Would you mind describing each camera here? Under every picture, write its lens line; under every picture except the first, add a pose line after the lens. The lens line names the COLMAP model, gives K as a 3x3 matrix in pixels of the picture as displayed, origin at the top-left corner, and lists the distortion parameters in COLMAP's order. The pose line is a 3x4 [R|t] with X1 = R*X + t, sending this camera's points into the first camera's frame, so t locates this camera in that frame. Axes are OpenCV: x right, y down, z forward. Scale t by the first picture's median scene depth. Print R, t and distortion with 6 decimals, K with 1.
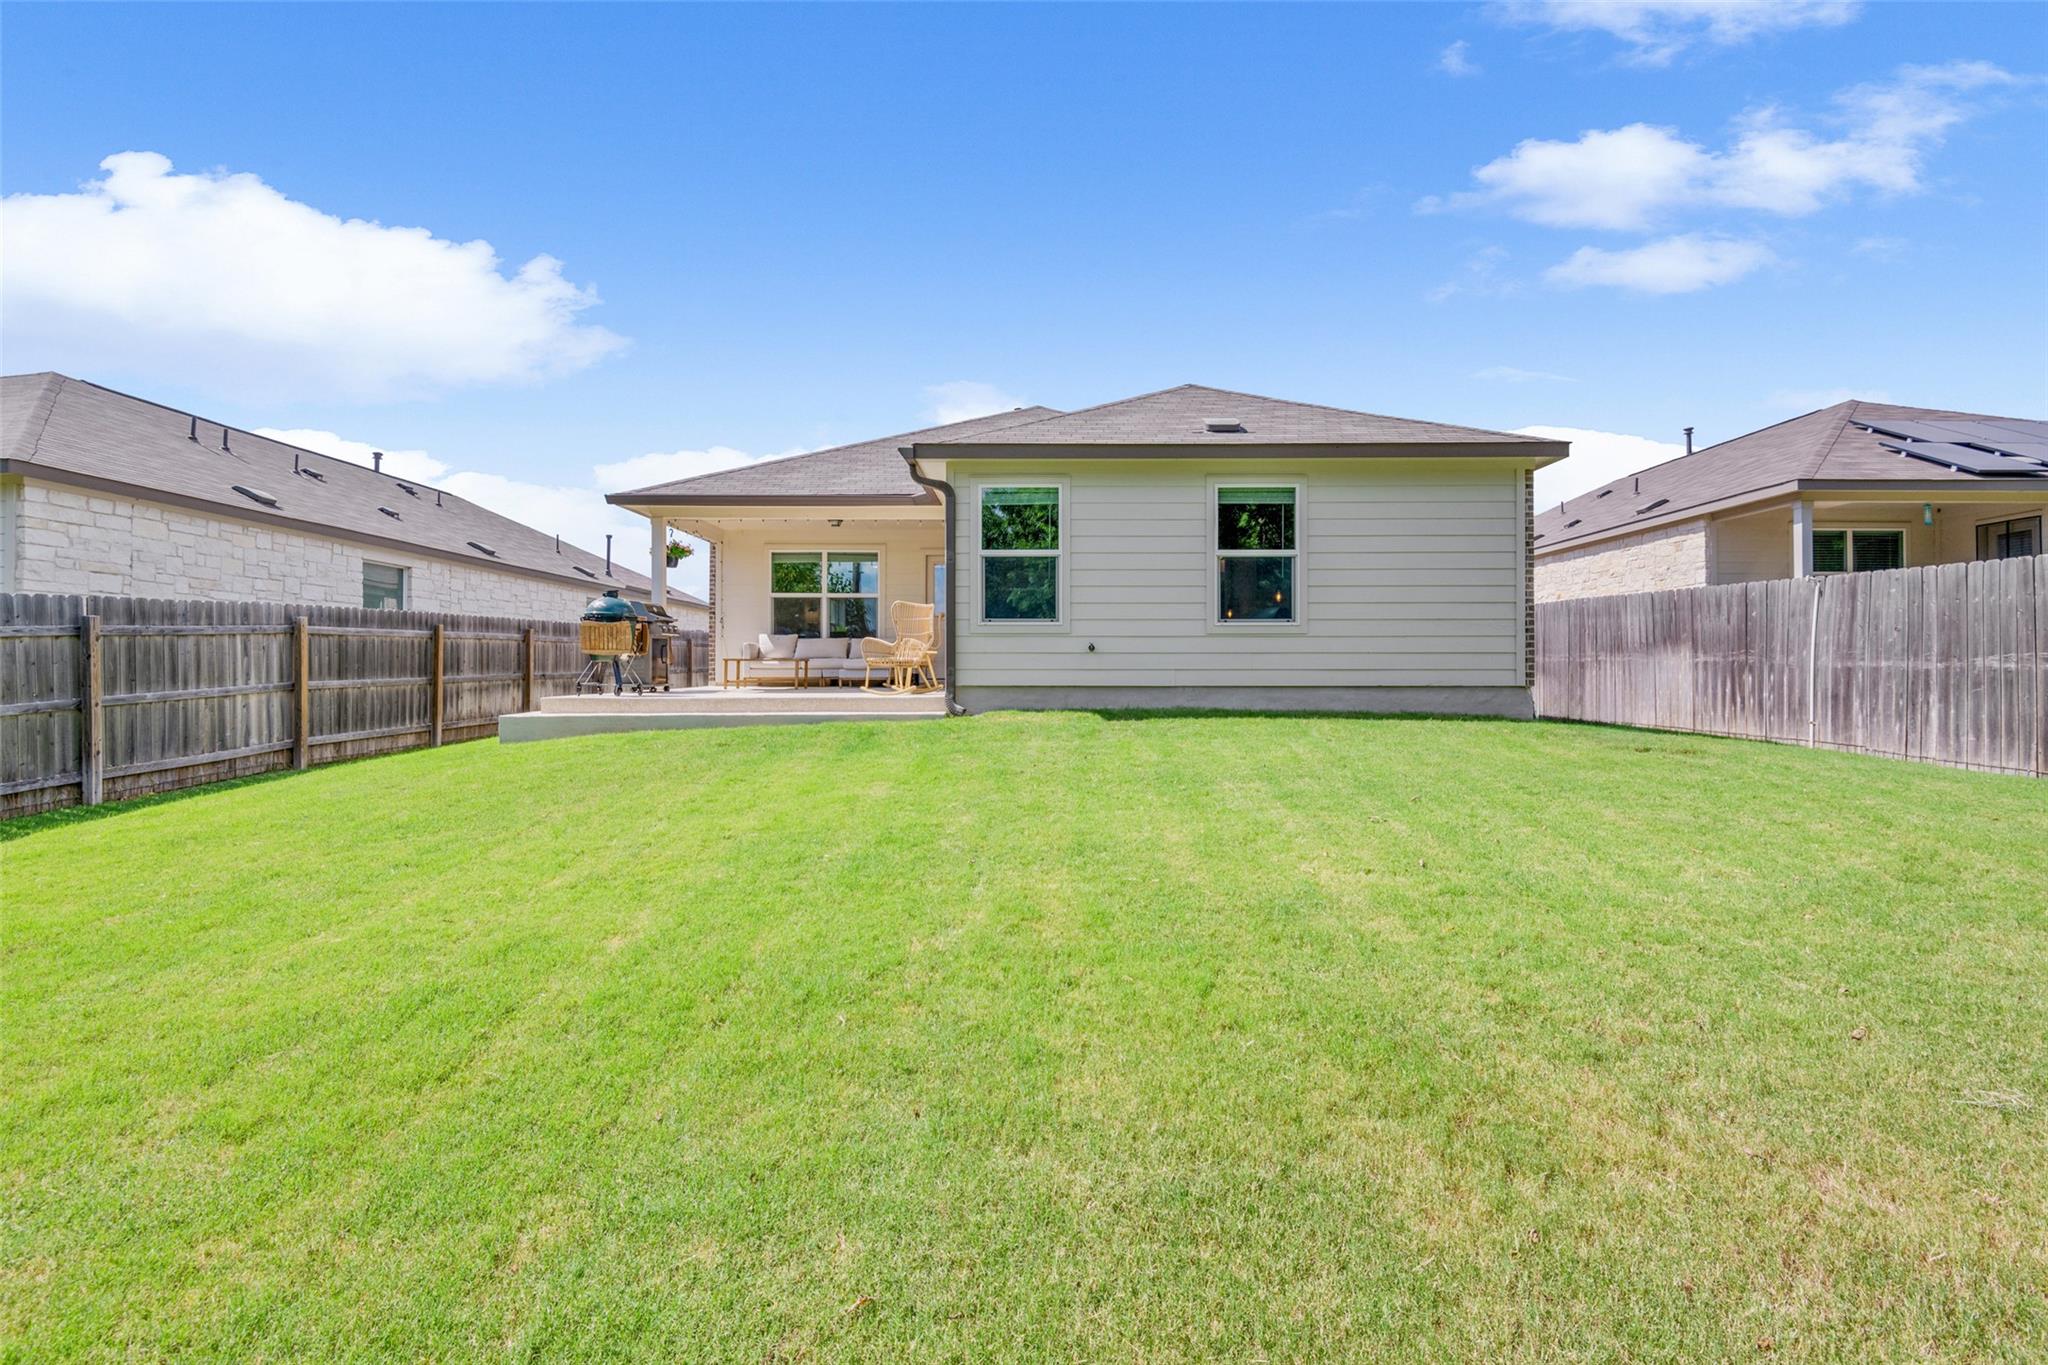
lens RADIAL K [[933.5, 0, 1038.2], [0, 933.5, 672.2], [0, 0, 1]] dist [0.003227, -0.007626]
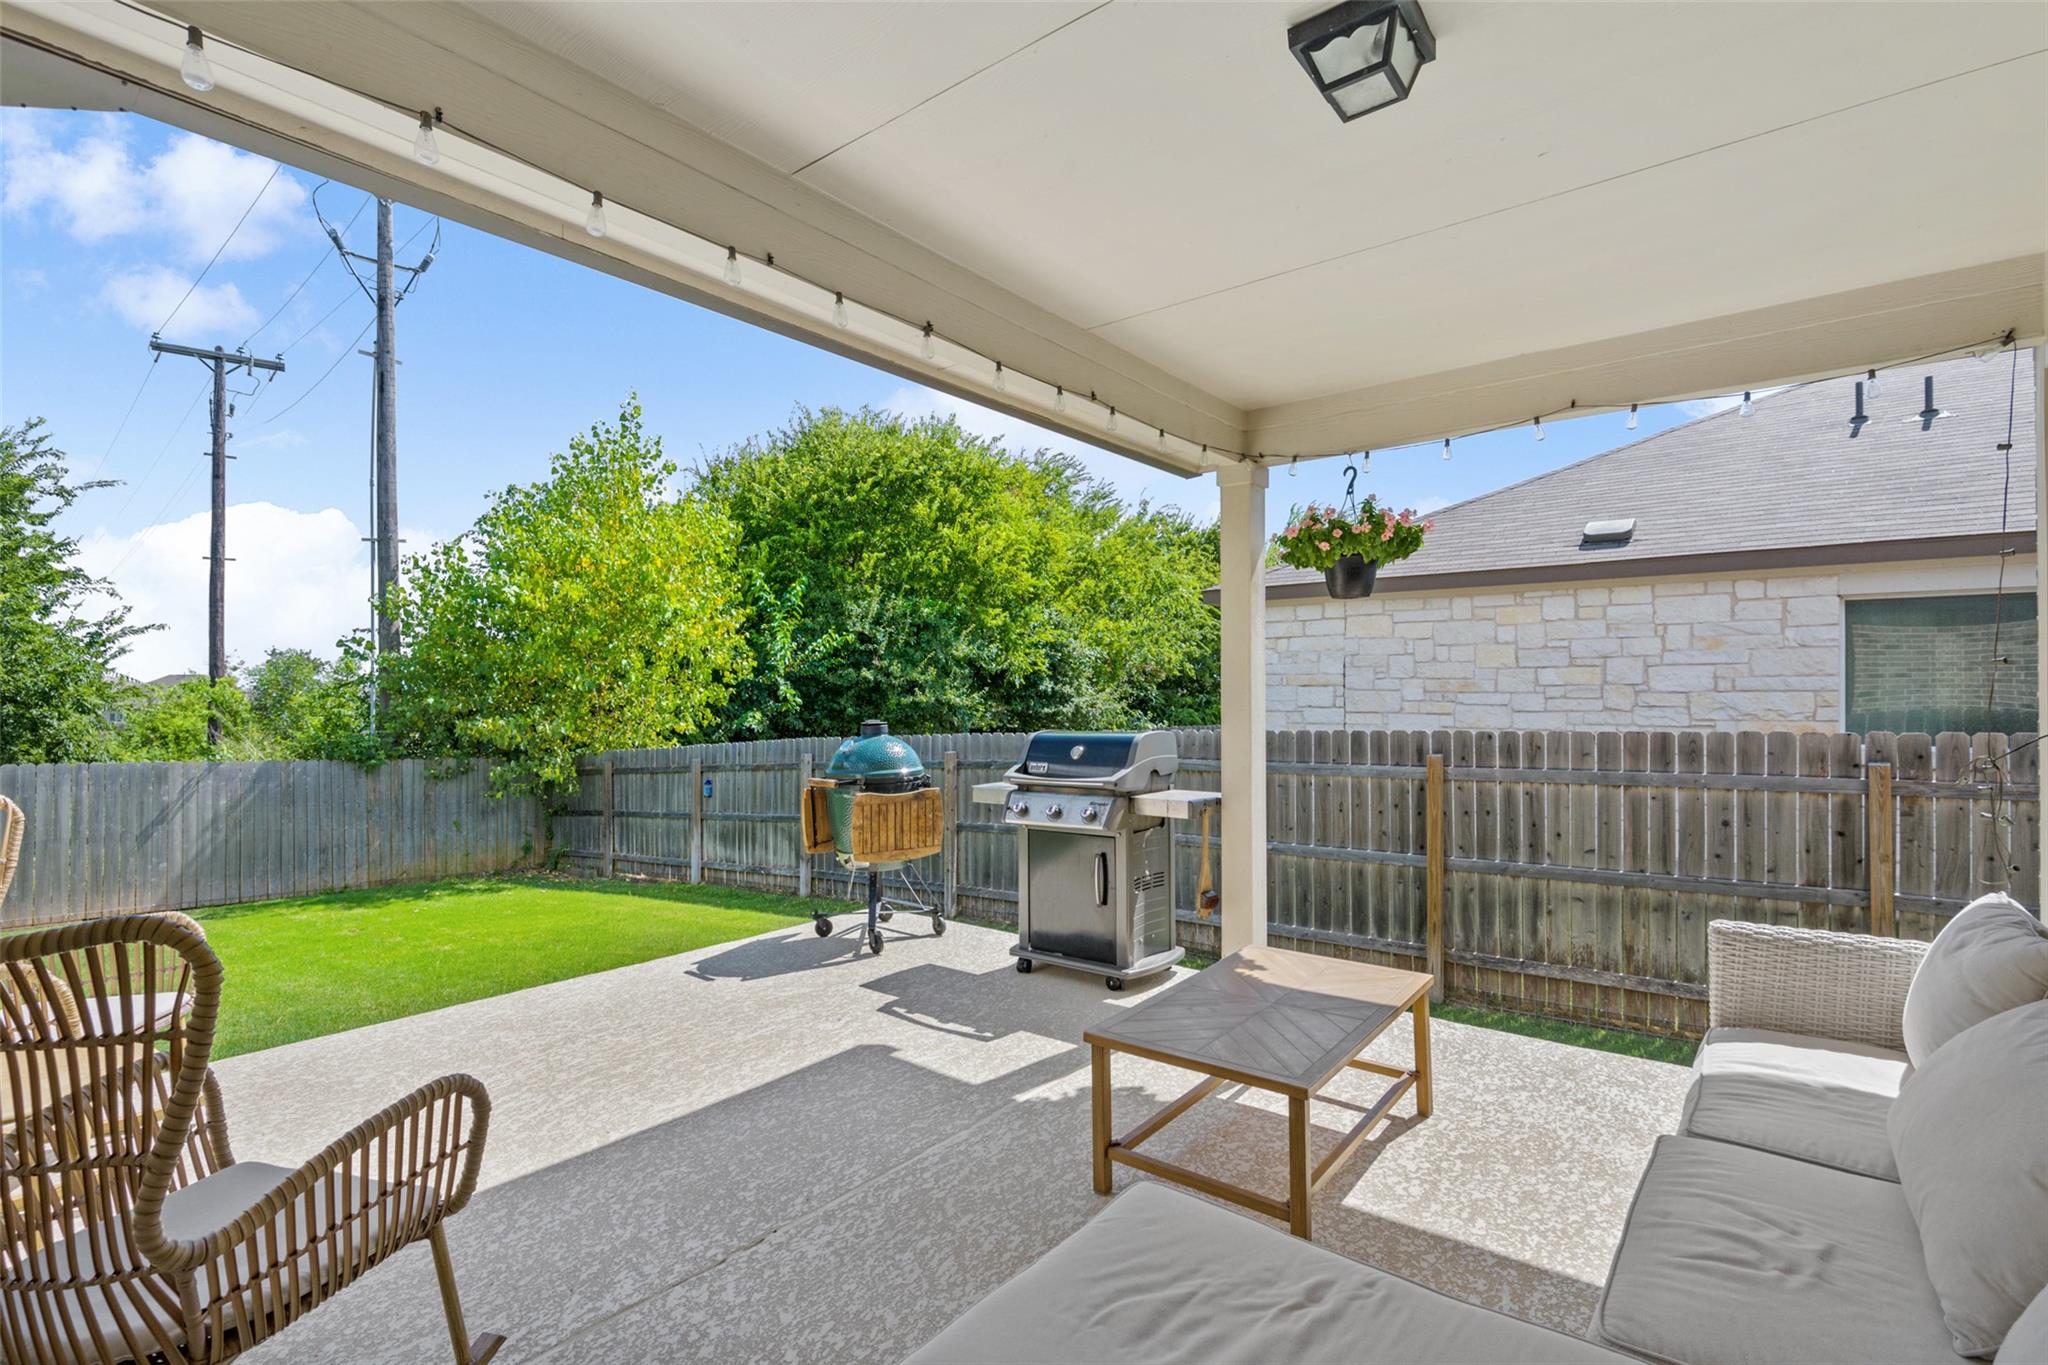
lens RADIAL K [[933.5, 0, 1035.6], [0, 933.5, 680.5], [0, 0, 1]] dist [0.003227, -0.007626]
pose [[-0.619988, -0.006578, -0.784584, -0.136684], [0.001924, 0.999949, -0.009904, -0.111012], [0.784609, -0.007650, -0.619943, 1.453255]]
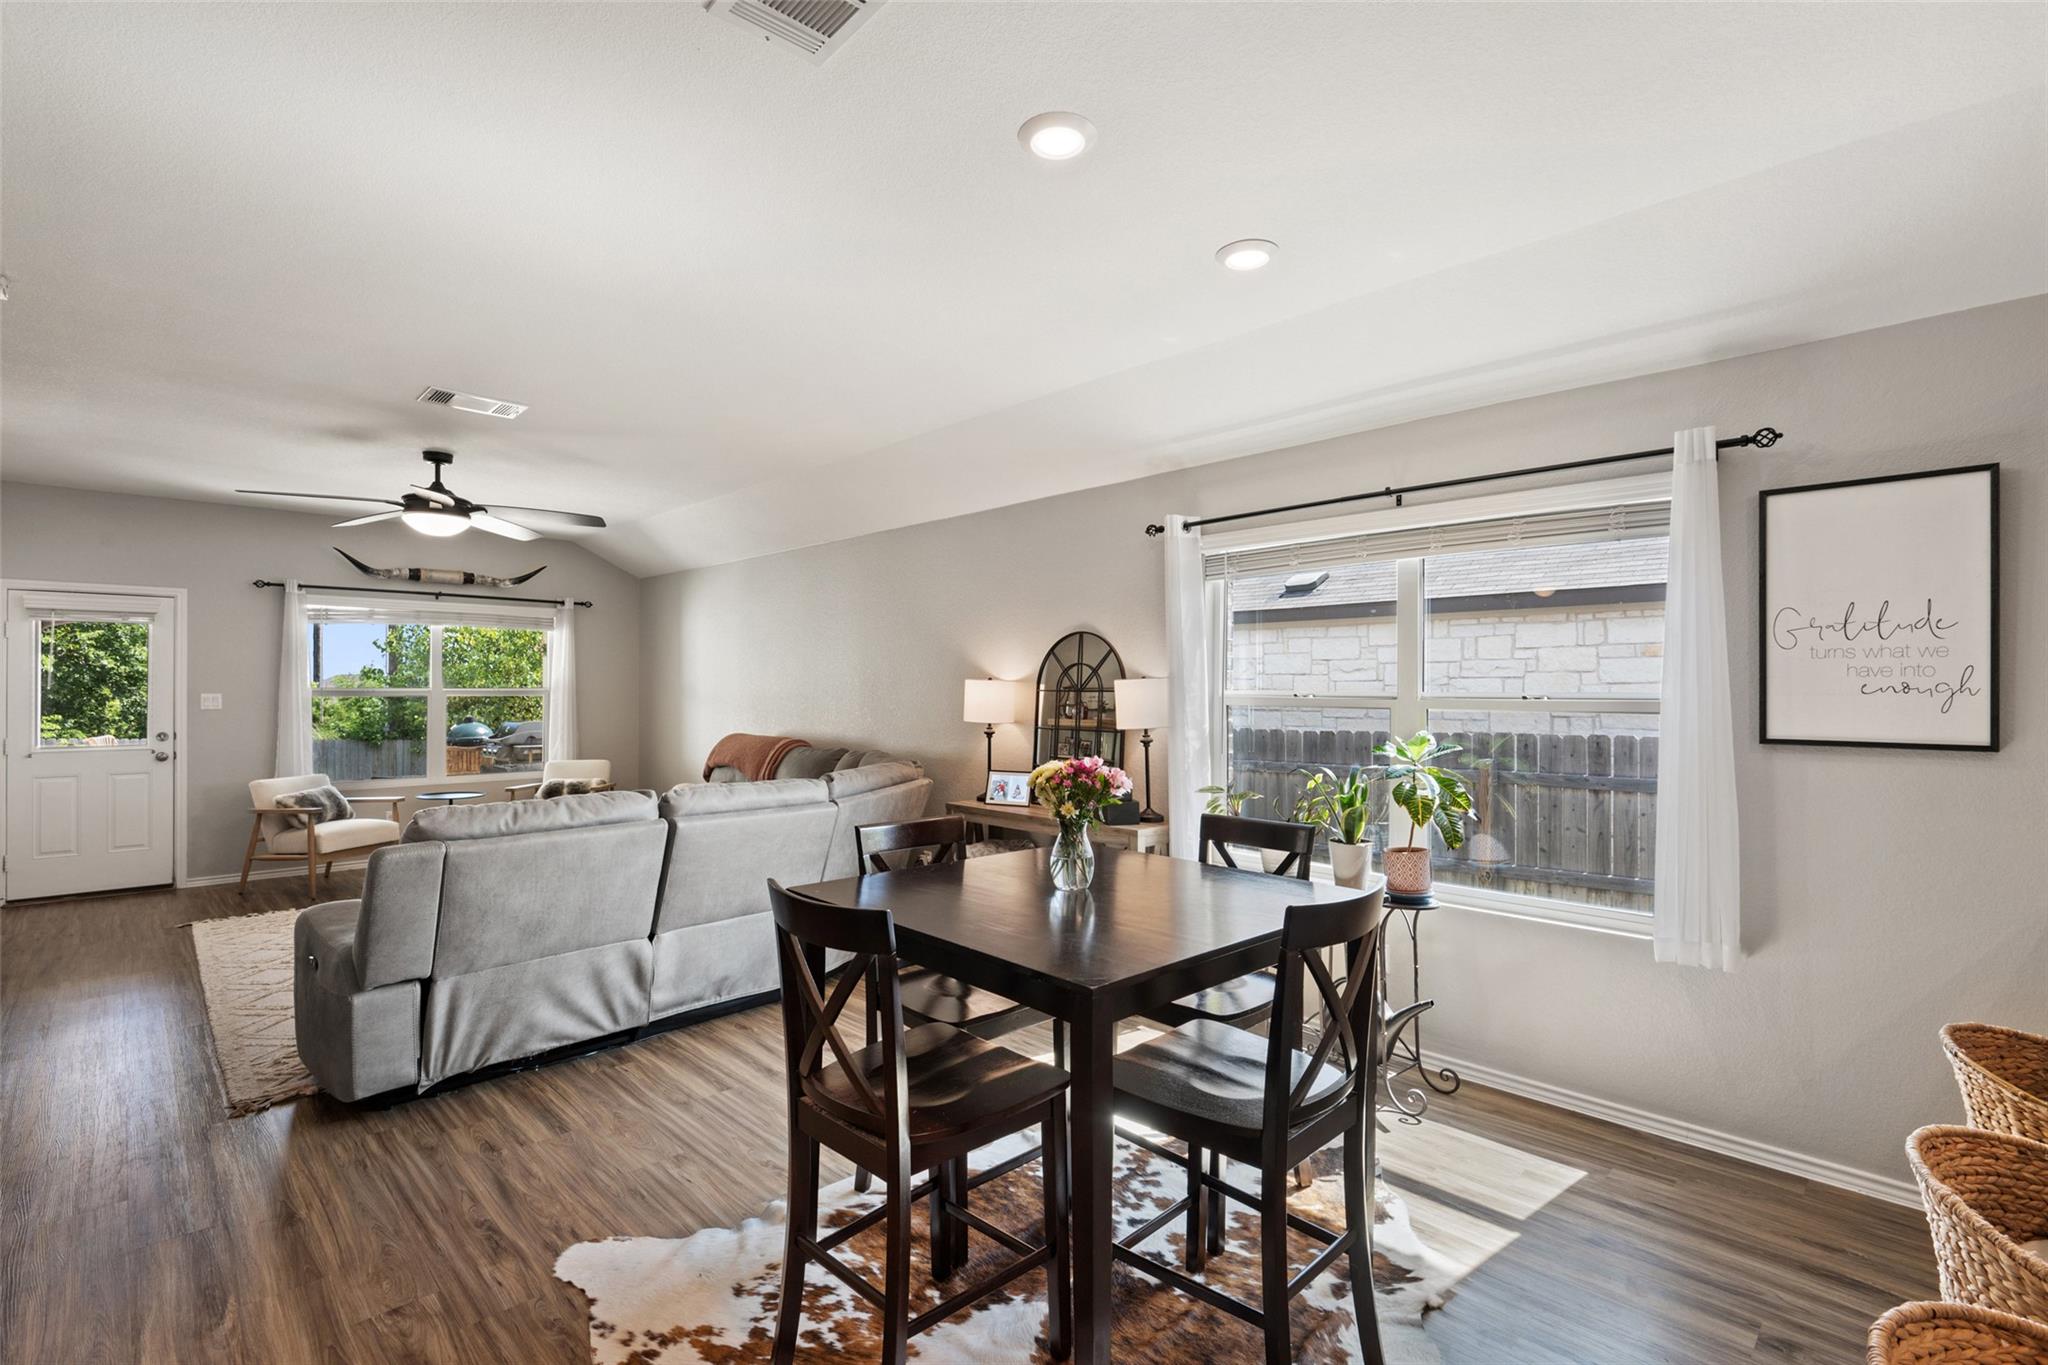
lens RADIAL K [[933.5, 0, 1023.2], [0, 933.5, 687.4], [0, 0, 1]] dist [0.003227, -0.007626]
pose [[-0.718251, -0.000813, -0.695784, -0.180105], [0.000405, 0.999999, -0.001586, -0.126376], [0.695784, -0.001422, -0.718250, 2.395308]]
